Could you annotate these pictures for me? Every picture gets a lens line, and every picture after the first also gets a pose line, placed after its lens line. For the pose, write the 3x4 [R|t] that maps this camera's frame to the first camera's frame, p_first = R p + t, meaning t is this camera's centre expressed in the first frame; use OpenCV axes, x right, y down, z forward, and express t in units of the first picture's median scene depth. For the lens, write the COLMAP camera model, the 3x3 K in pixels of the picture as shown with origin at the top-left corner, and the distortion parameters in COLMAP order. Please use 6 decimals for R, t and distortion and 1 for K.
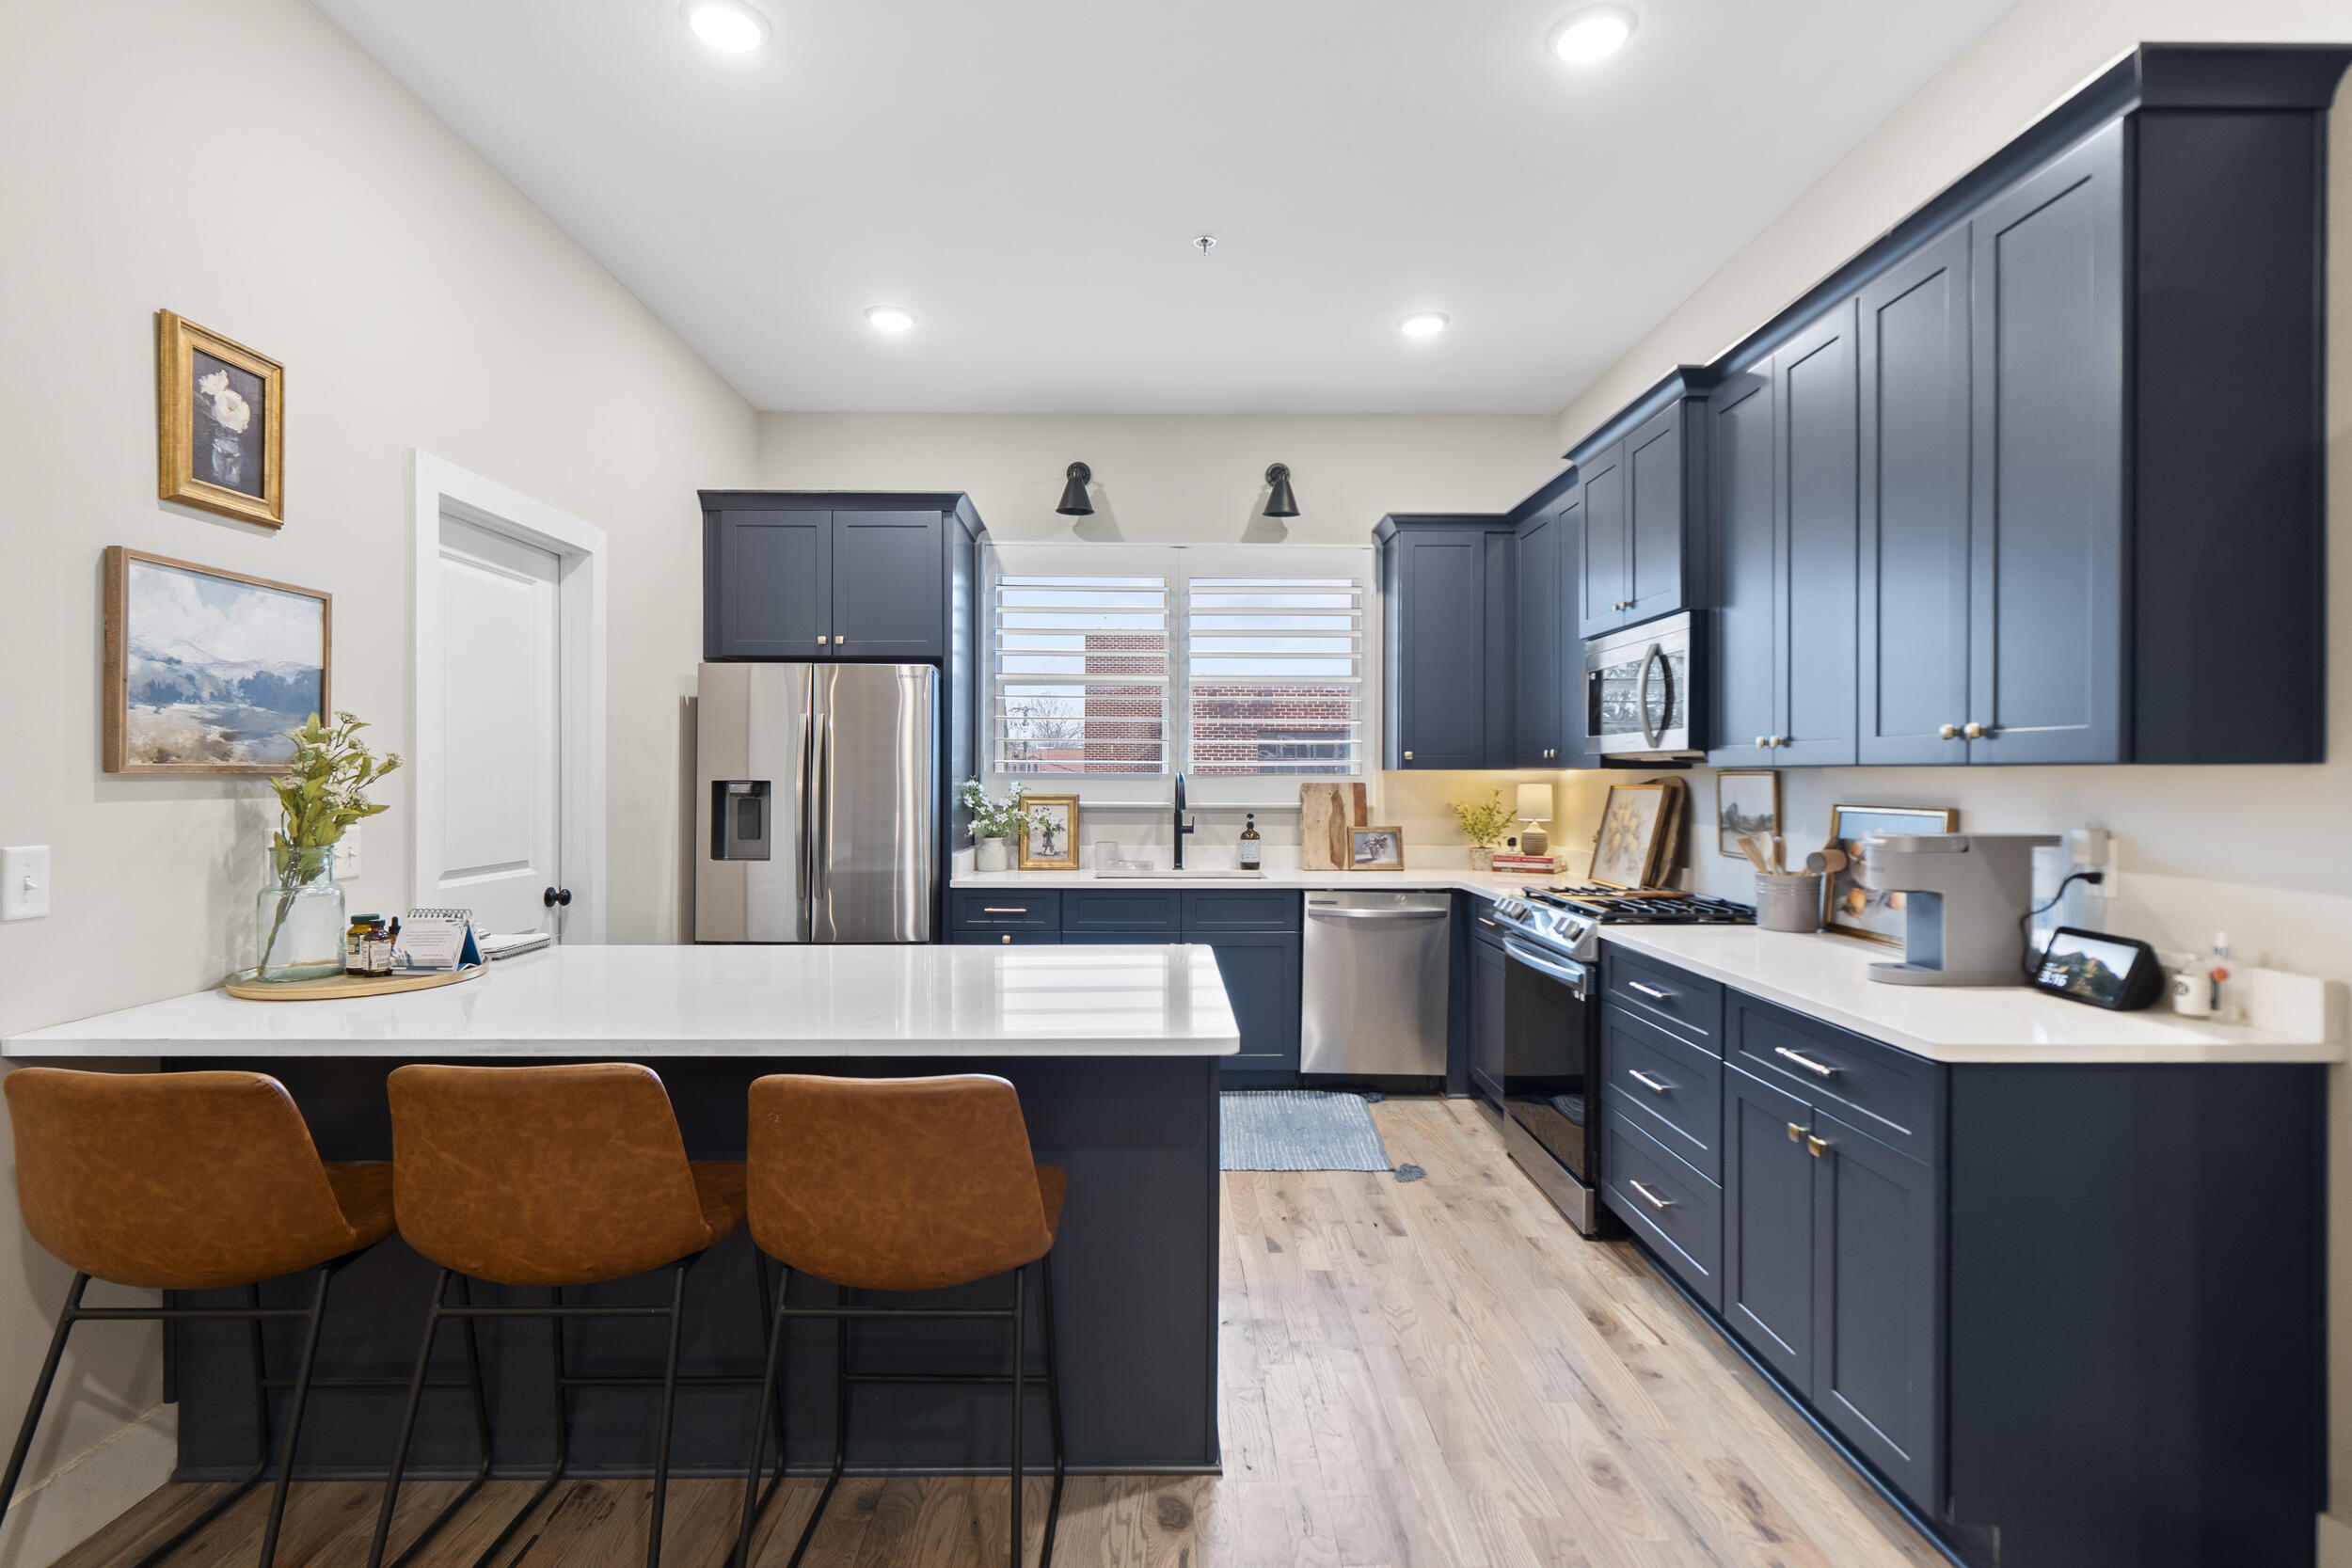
lens RADIAL K [[1114.1, 0, 1184.4], [0, 1114.1, 775.8], [0, 0, 1]] dist [-0.004749, 0.000288]
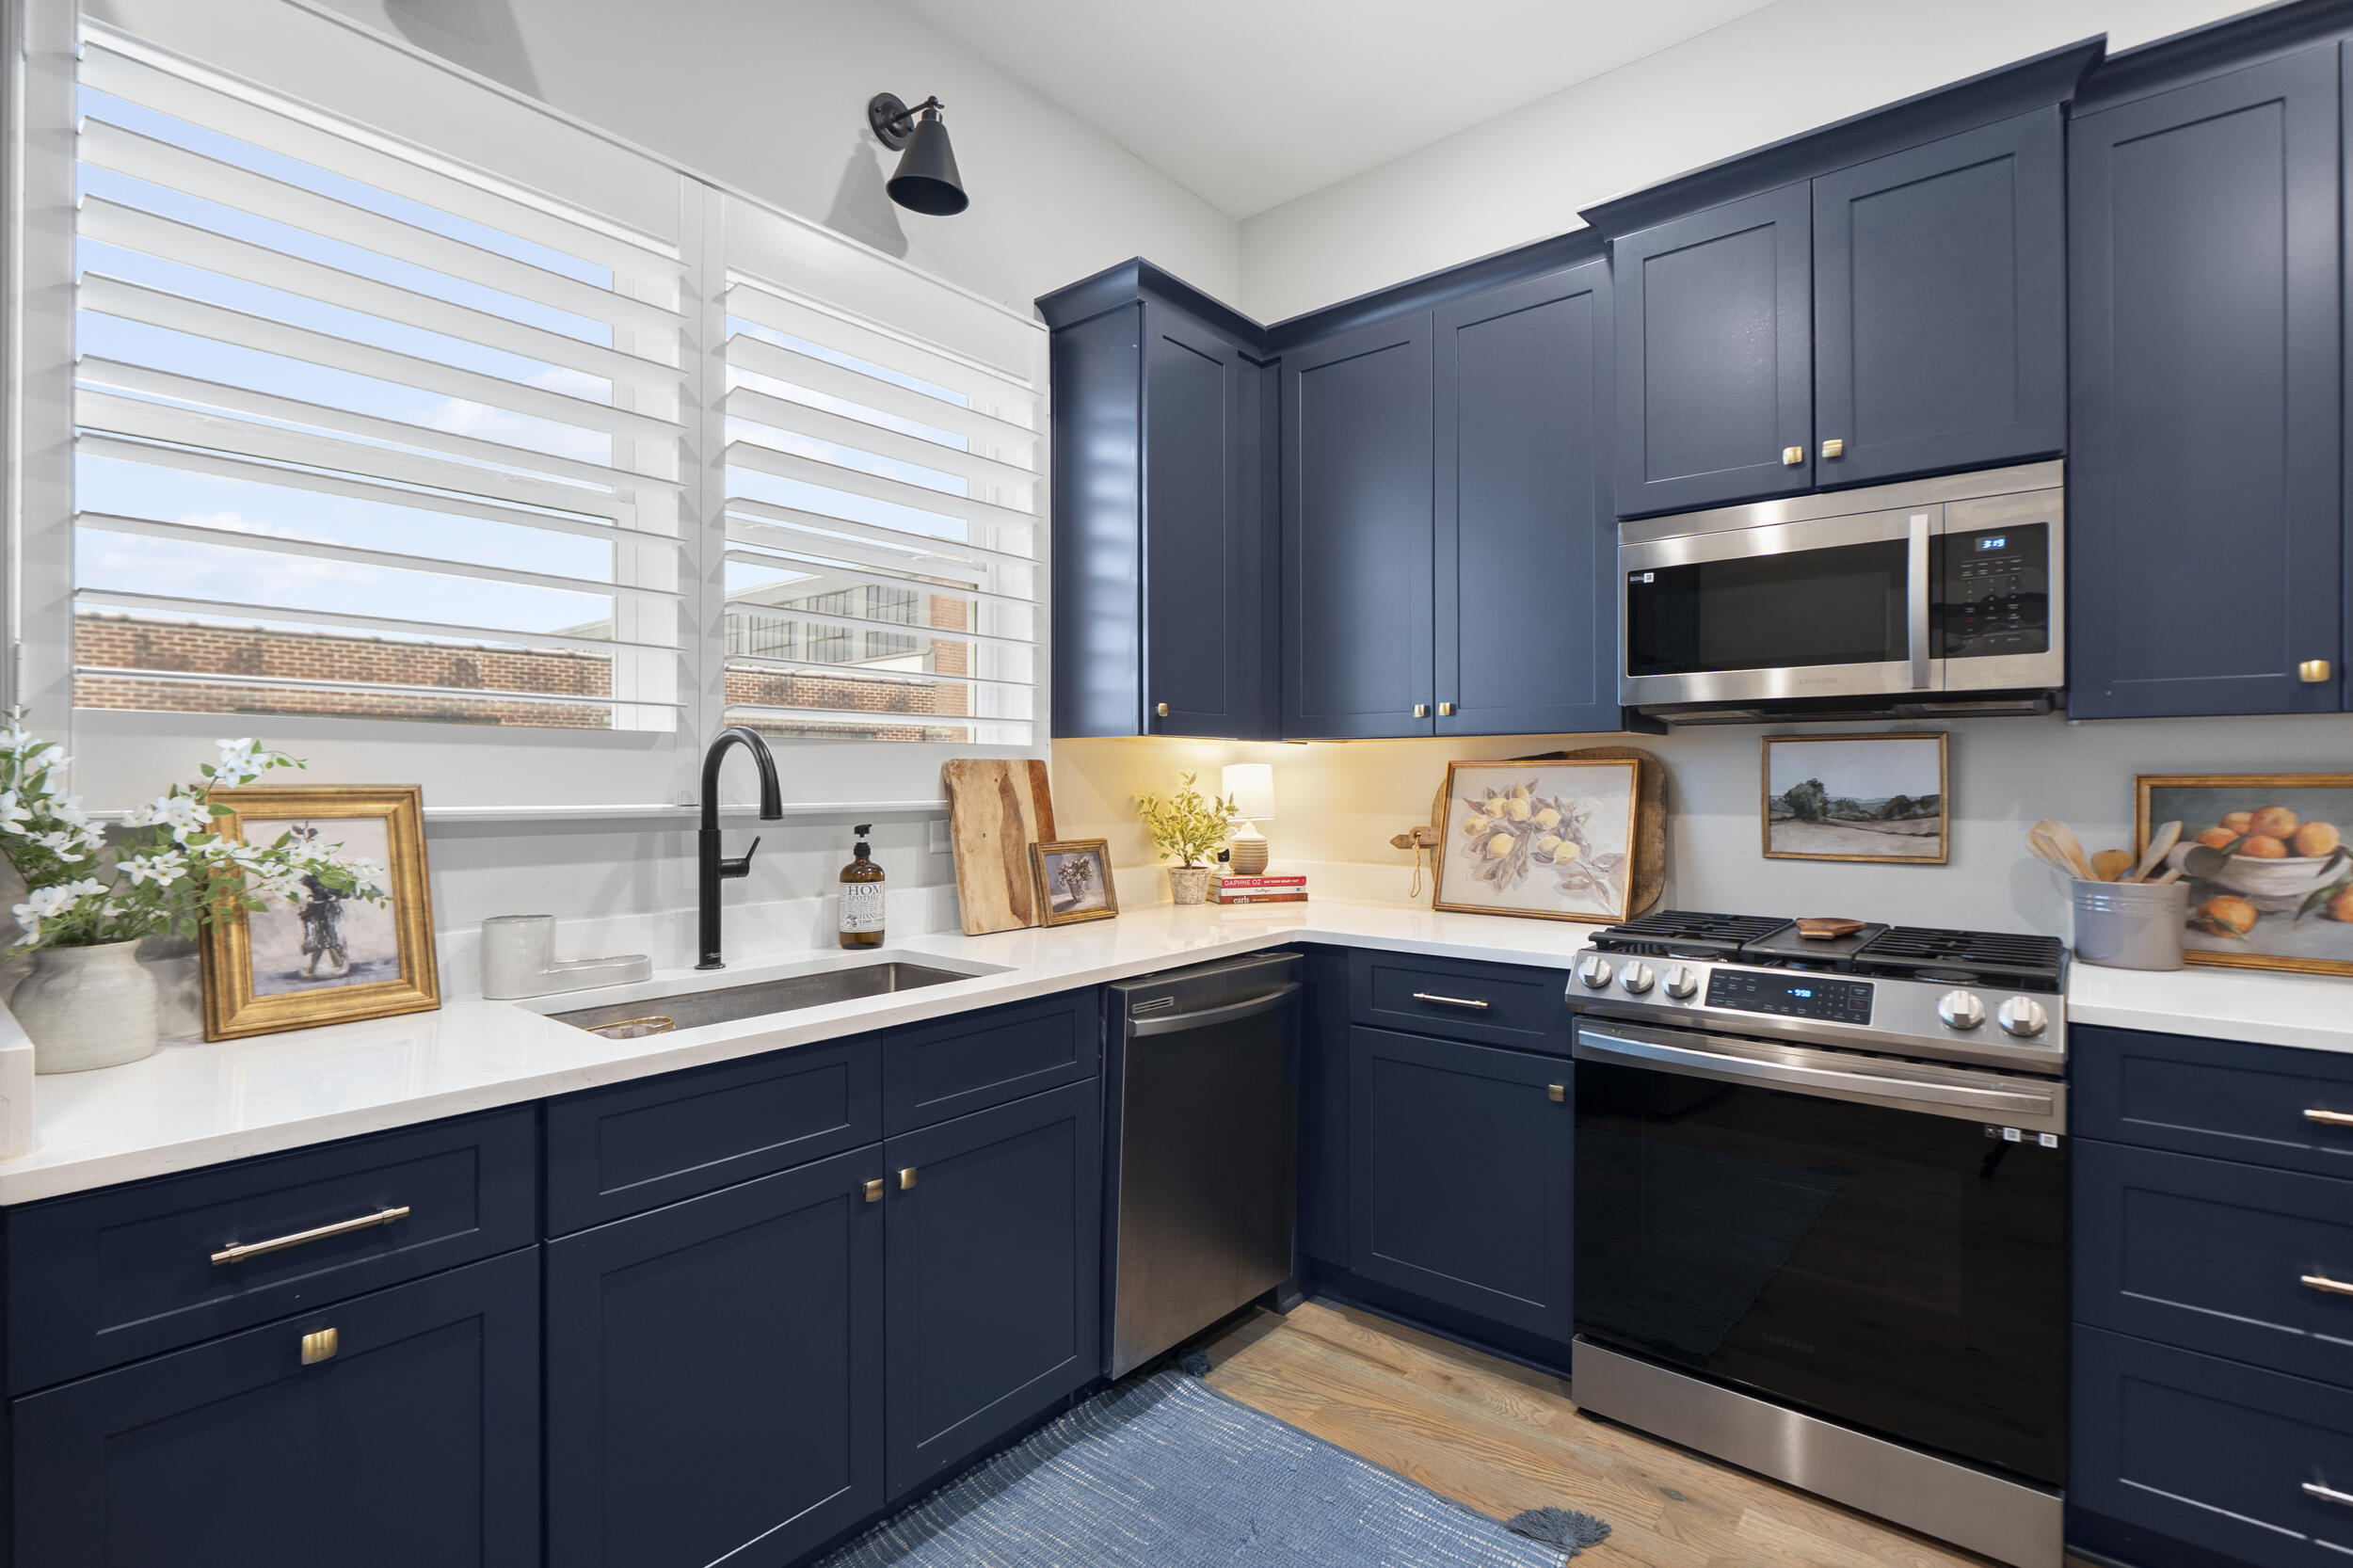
lens RADIAL K [[1074.0, 0, 1170.2], [0, 1074.0, 783.2], [0, 0, 1]] dist [-0.010592, 0.000729]
pose [[0.660690, -0.004274, 0.750647, -0.215342], [0.002846, 0.999991, 0.003188, 0.018036], [-0.750654, 0.000030, 0.660696, 0.699001]]
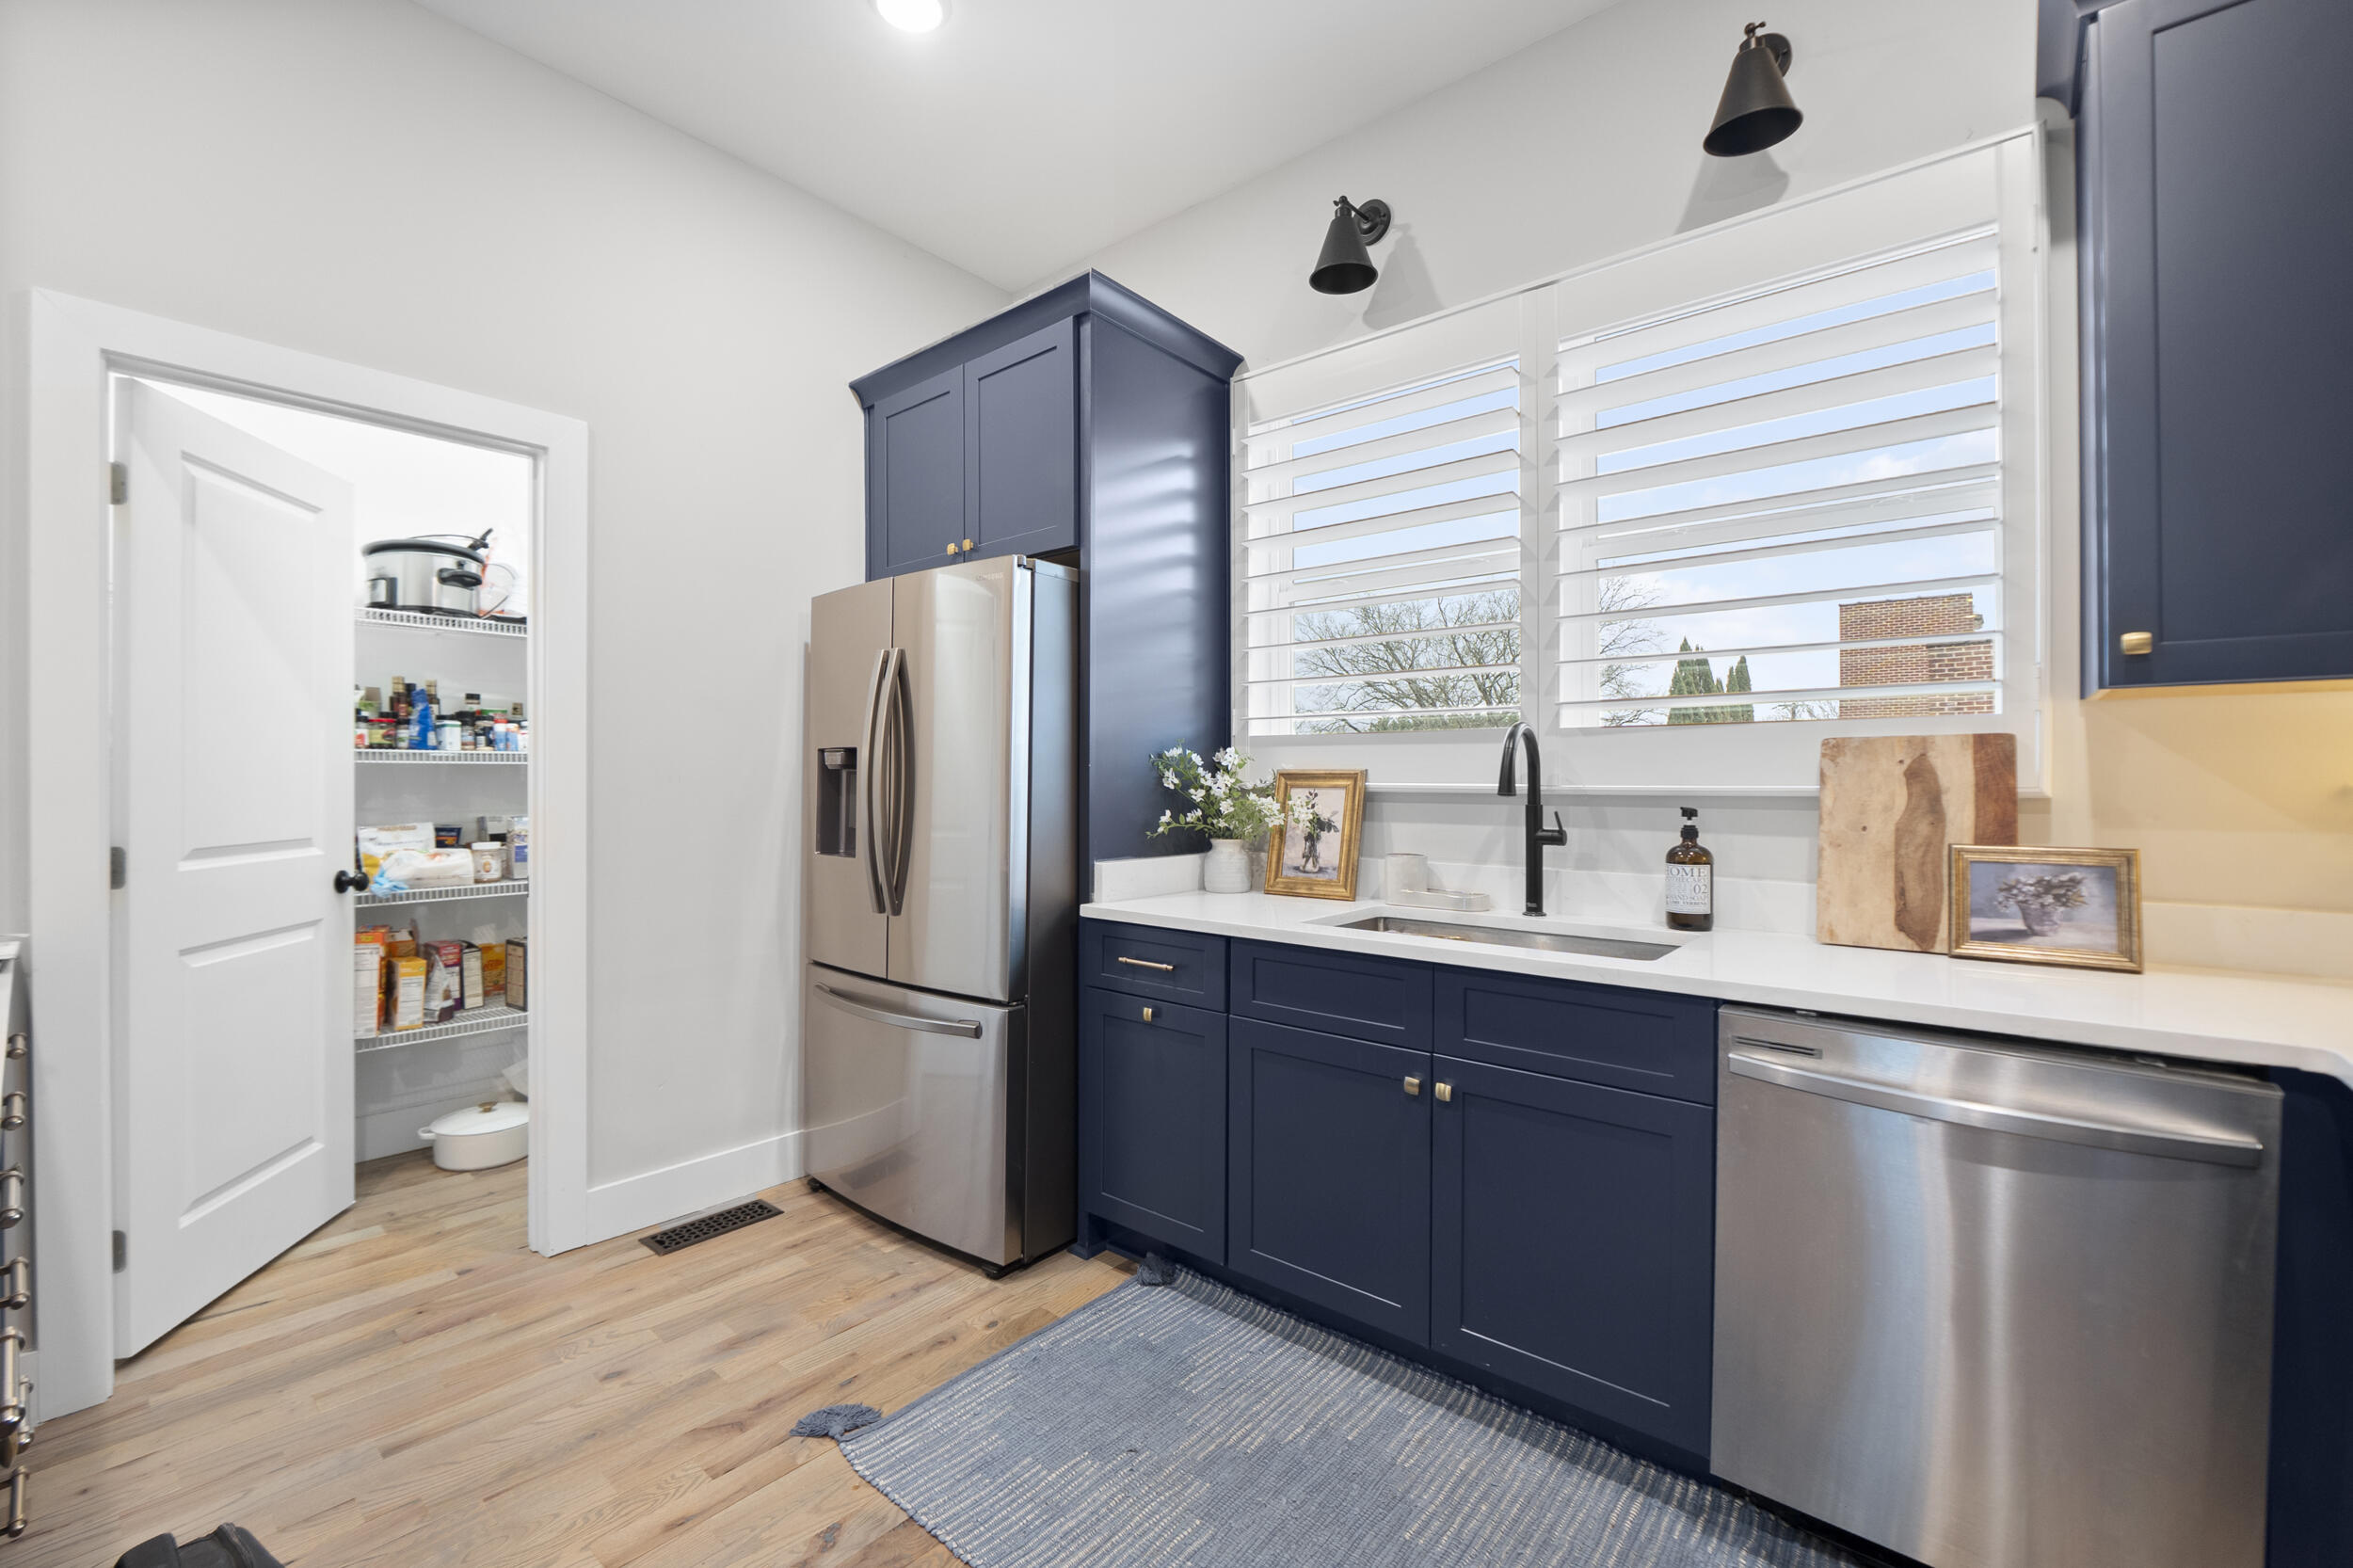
lens RADIAL K [[1017.1, 0, 1162.0], [0, 1017.1, 767.6], [0, 0, 1]] dist [-0.004605, 0.000304]
pose [[0.742215, -0.009931, -0.670088, 0.204633], [0.001712, 0.999915, -0.012923, 0.025523], [0.670159, 0.008444, 0.742169, 0.615668]]
